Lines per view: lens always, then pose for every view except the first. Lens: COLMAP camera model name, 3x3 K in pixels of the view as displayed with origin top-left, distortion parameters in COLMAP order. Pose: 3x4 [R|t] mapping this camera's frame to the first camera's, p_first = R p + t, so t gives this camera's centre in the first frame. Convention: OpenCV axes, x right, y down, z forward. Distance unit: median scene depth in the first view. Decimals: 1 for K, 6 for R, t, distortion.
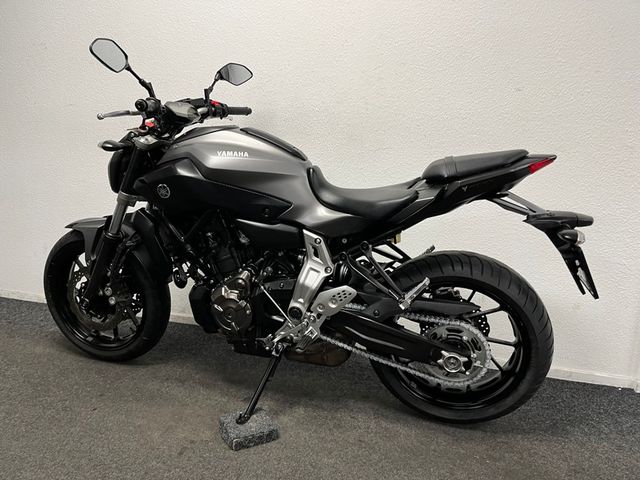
lens RADIAL K [[495.4, 0, 318.0], [0, 495.4, 240.3], [0, 0, 1]] dist [0.051121, -0.072935]
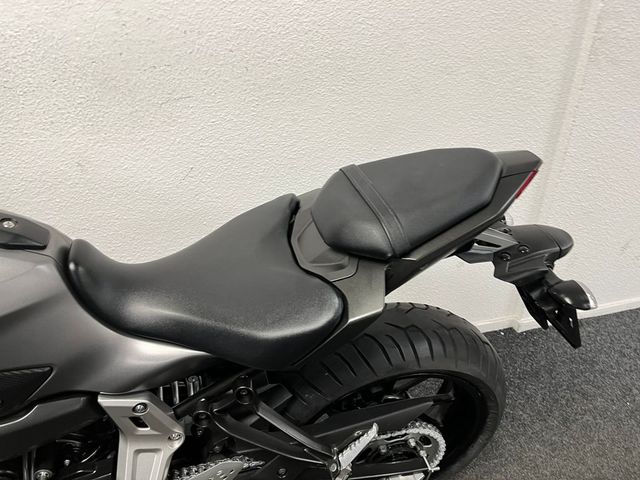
lens RADIAL K [[495.4, 0, 325.6], [0, 495.4, 238.3], [0, 0, 1]] dist [0.051121, -0.072935]
pose [[0.860711, -0.297329, 0.413246, 0.003903], [0.131601, 0.914083, 0.383580, -0.302800], [-0.491791, -0.275768, 0.825890, 0.556577]]
